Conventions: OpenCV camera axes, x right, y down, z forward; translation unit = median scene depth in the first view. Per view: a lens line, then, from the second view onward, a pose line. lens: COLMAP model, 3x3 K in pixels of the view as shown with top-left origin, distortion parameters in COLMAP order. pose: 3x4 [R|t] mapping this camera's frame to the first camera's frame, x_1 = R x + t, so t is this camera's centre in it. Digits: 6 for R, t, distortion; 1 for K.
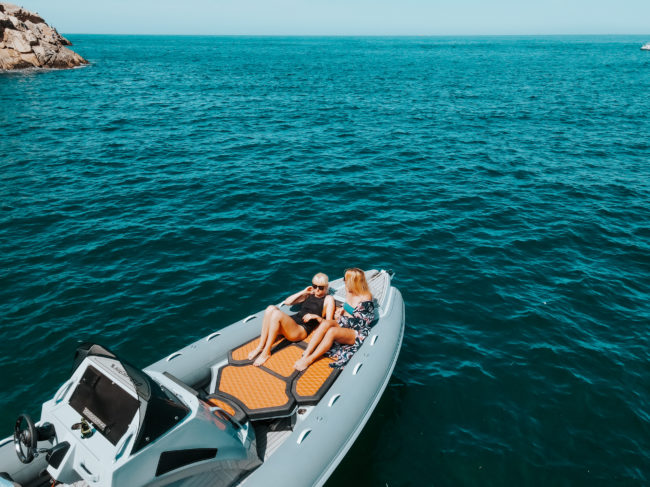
lens RADIAL K [[489.1, 0, 325.0], [0, 489.1, 243.5], [0, 0, 1]] dist [-0.006389, 0.004036]
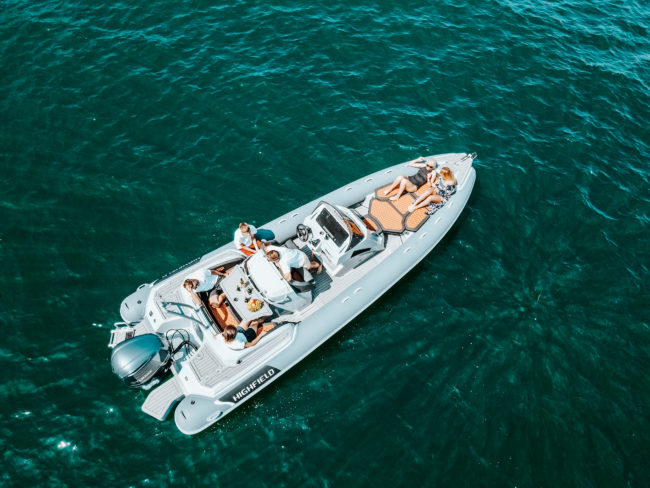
lens RADIAL K [[489.1, 0, 325.0], [0, 489.1, 244.0], [0, 0, 1]] dist [-0.006389, 0.004036]
pose [[0.969373, 0.227326, -0.092950, -0.170985], [-0.128087, 0.790877, 0.598420, -0.790163], [0.209549, -0.568187, 0.795772, -0.754448]]
